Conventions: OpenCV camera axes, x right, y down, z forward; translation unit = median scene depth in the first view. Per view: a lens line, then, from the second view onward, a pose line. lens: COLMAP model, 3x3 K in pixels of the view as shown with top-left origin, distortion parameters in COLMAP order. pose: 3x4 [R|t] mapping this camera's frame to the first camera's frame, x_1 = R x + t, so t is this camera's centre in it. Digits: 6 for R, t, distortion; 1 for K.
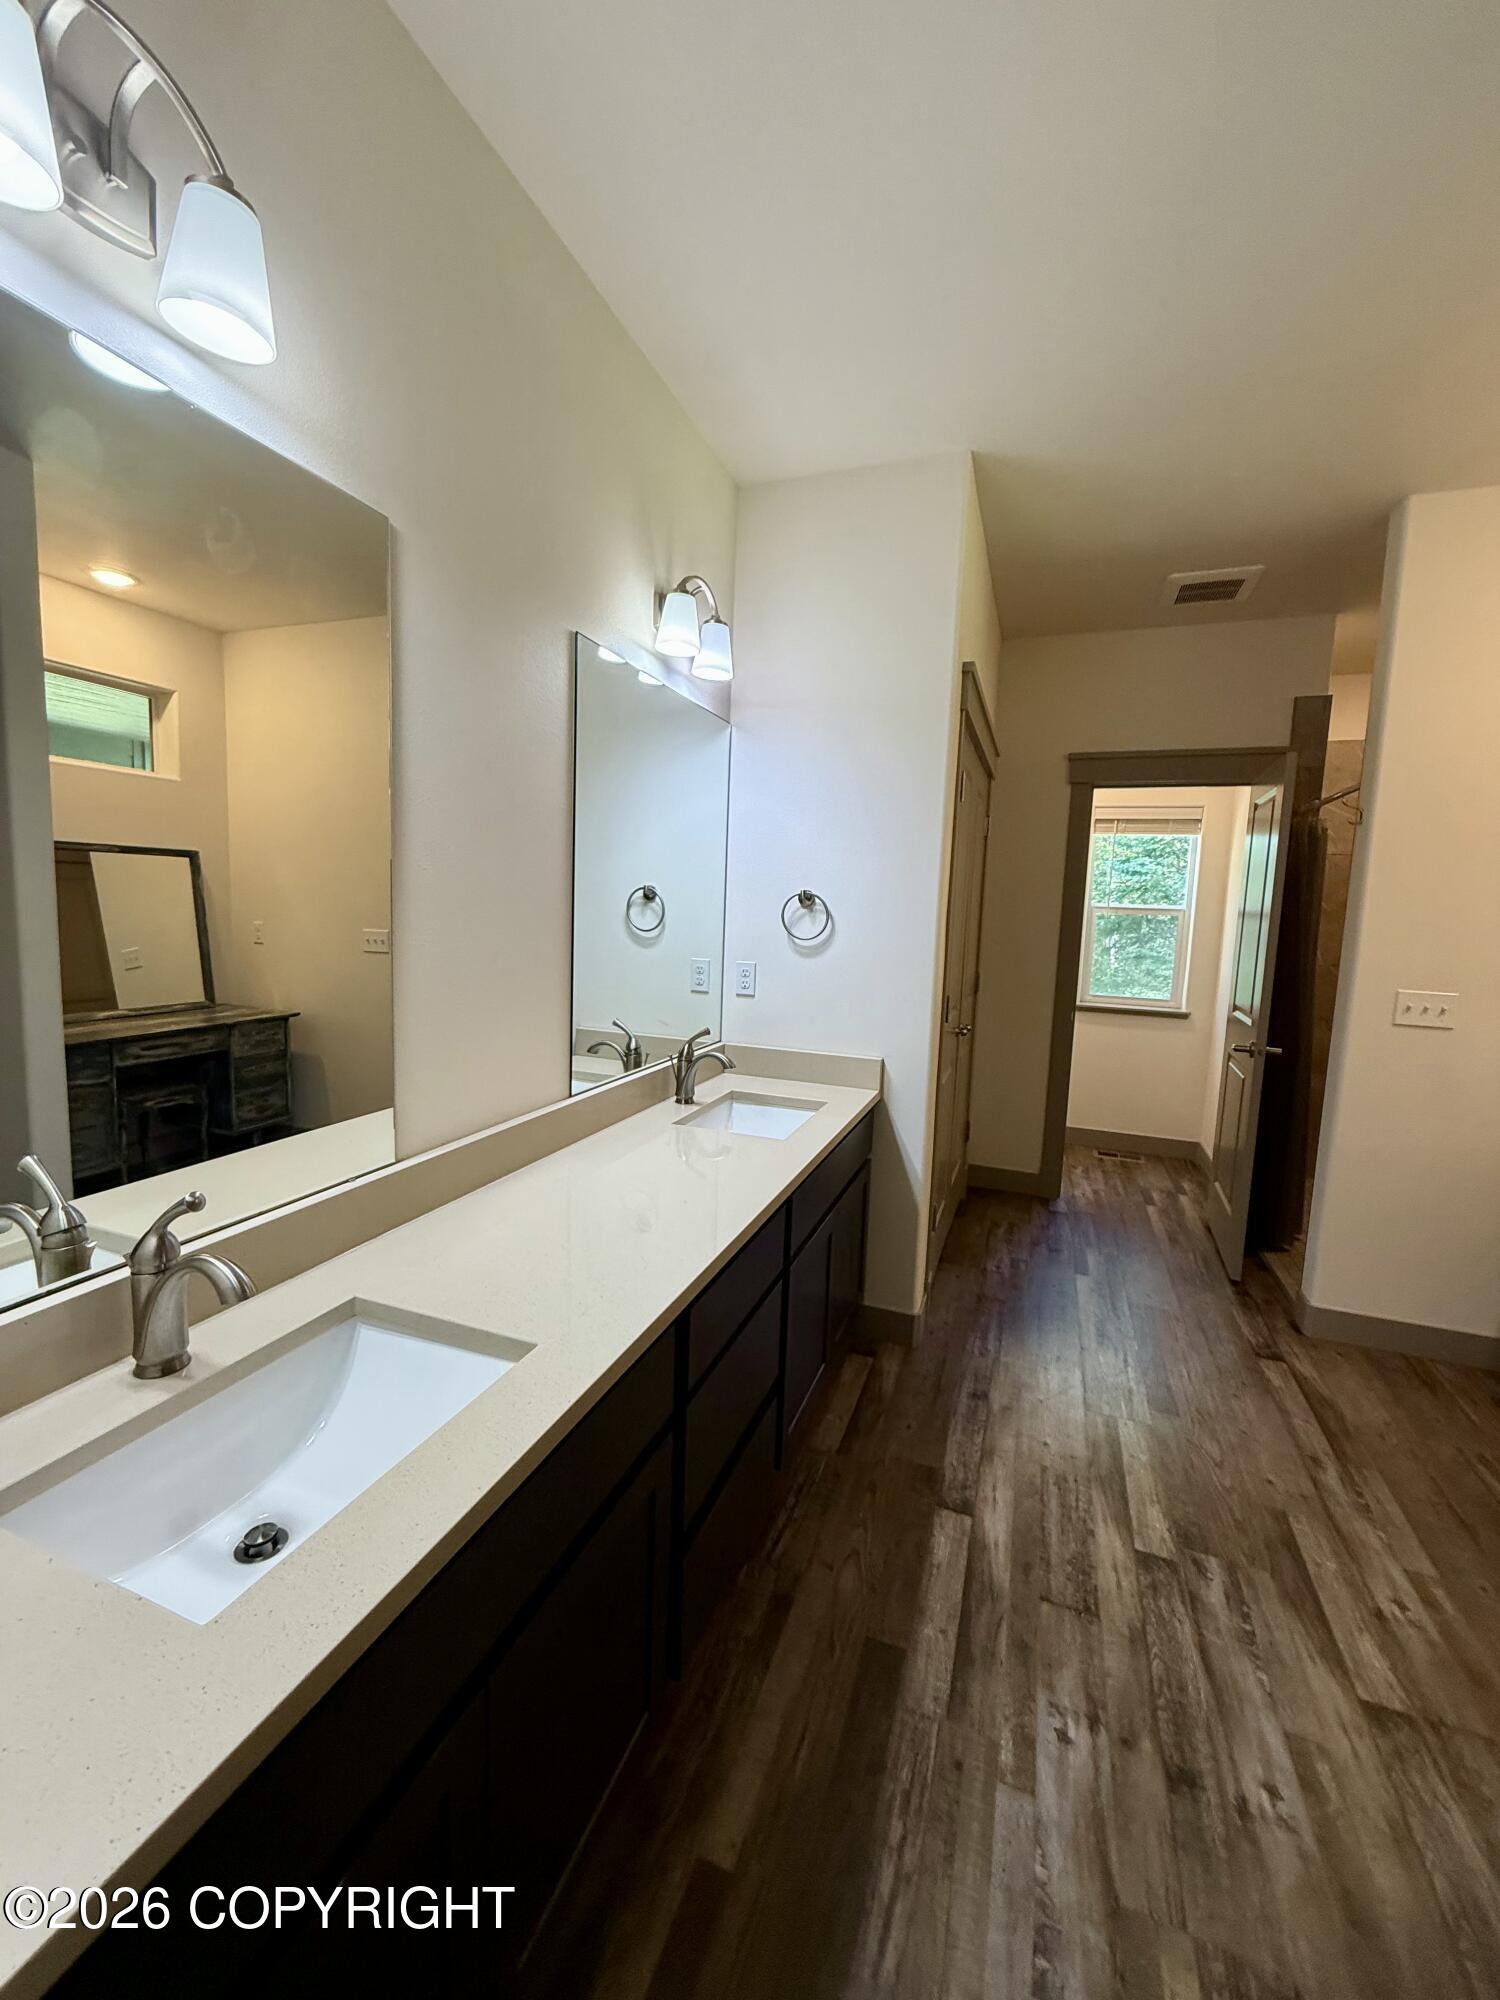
lens RADIAL K [[799.0, 0, 750.8], [0, 799.0, 993.8], [0, 0, 1]] dist [-0.001758, 0.000285]
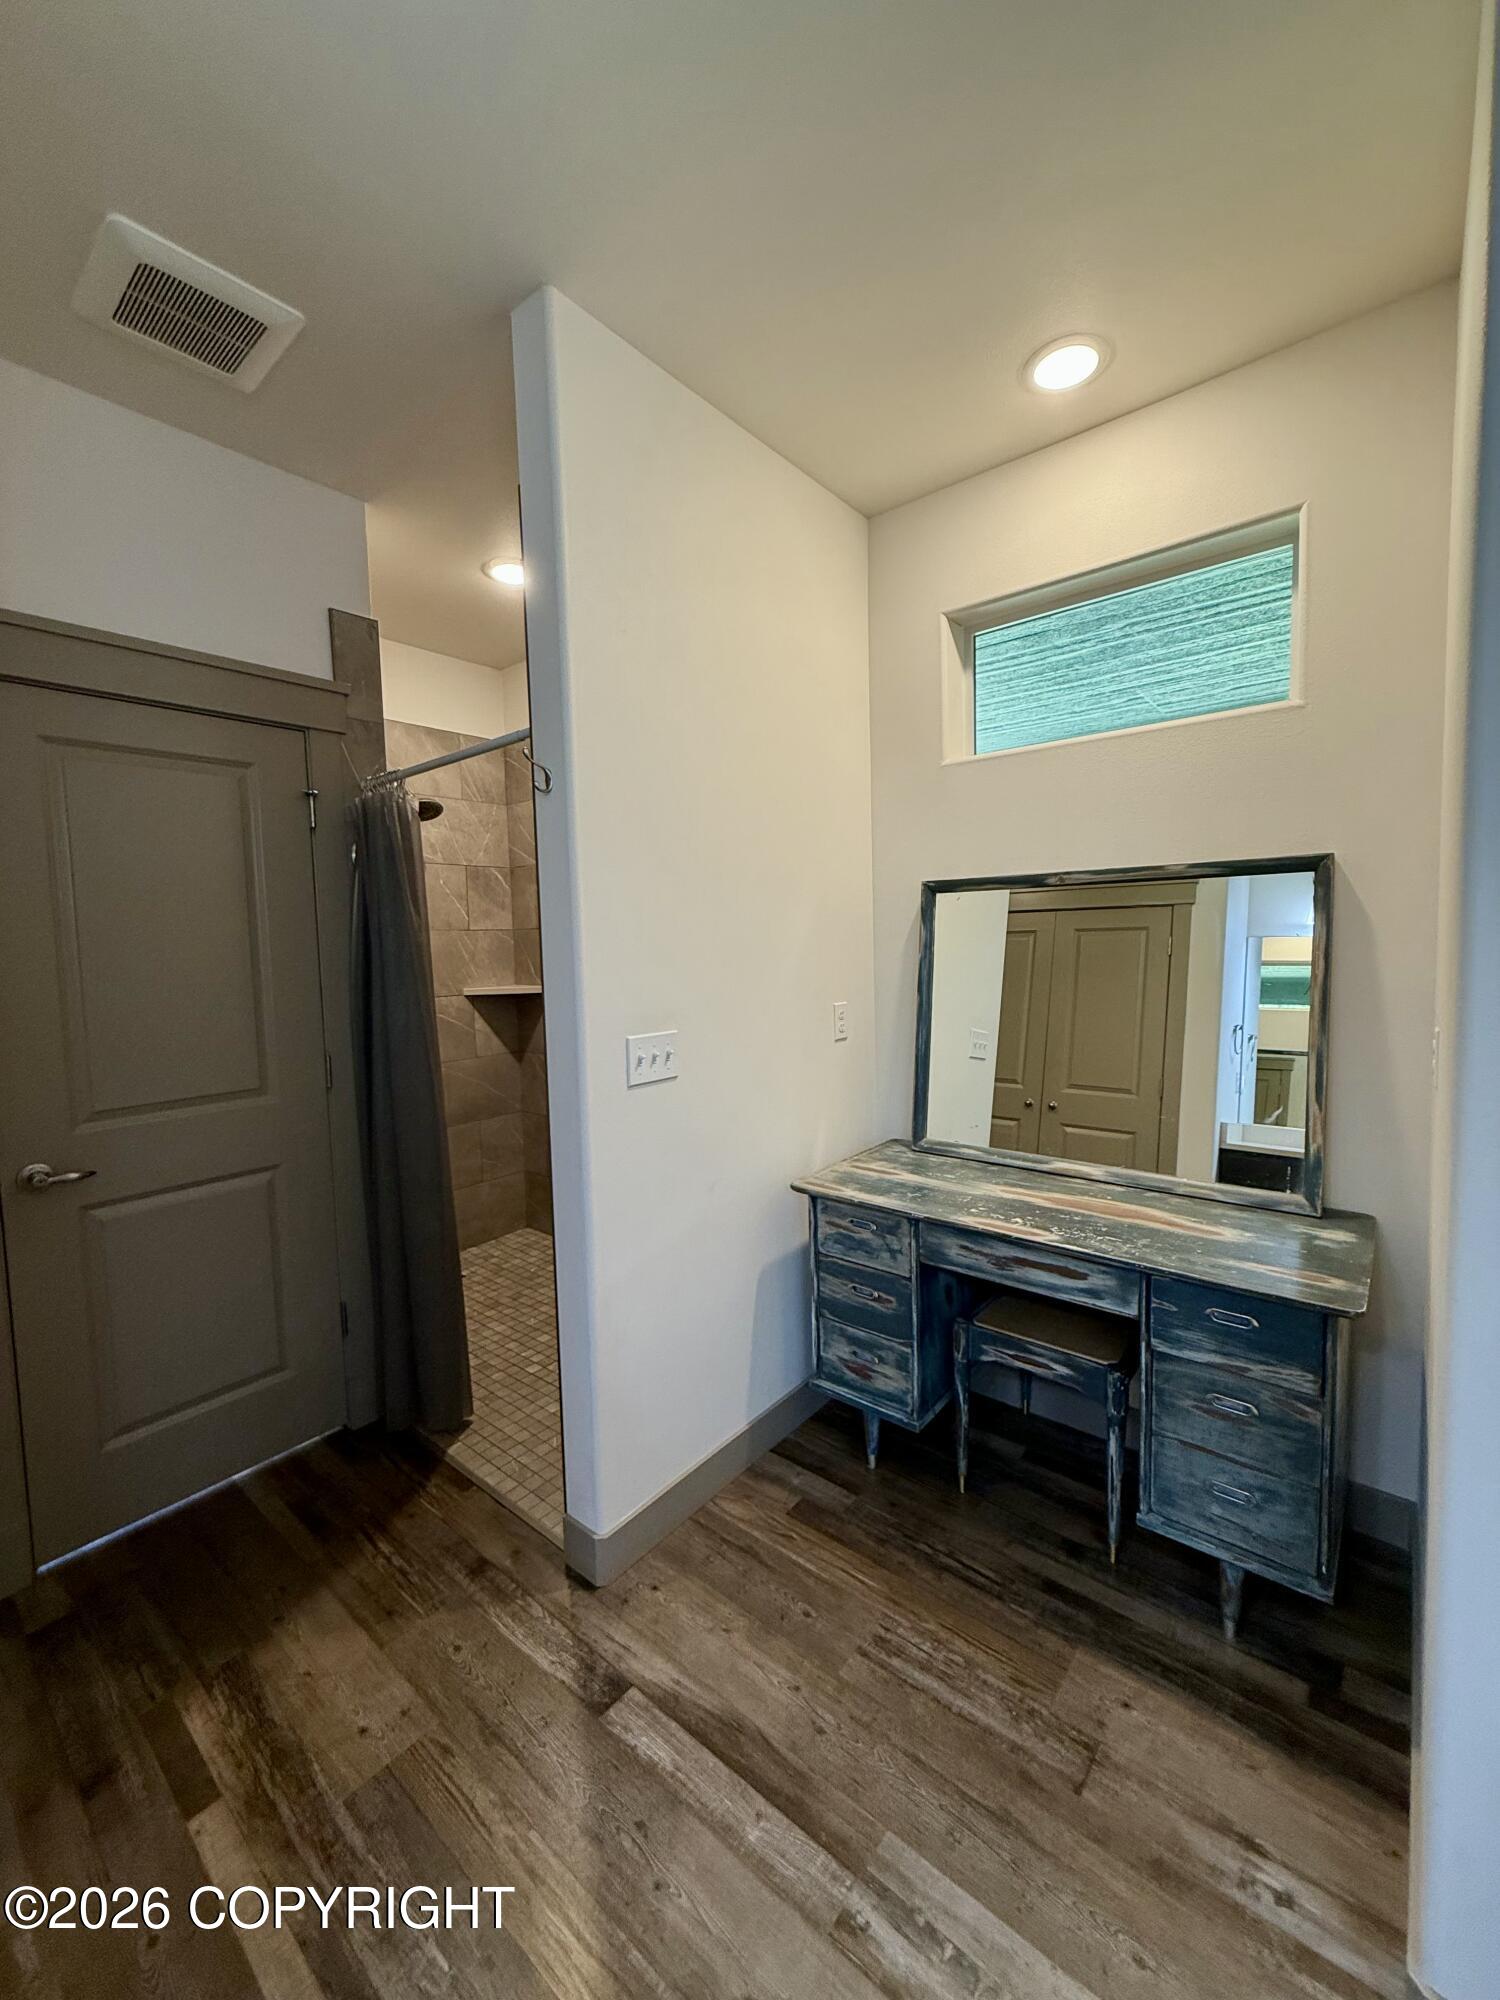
lens RADIAL K [[799.0, 0, 750.8], [0, 799.0, 993.8], [0, 0, 1]] dist [-0.001758, 0.000285]
pose [[0.331554, -0.113253, 0.936614, 0.202508], [0.141887, 0.987463, 0.069175, -0.074922], [-0.932706, 0.109958, 0.343466, 0.661412]]
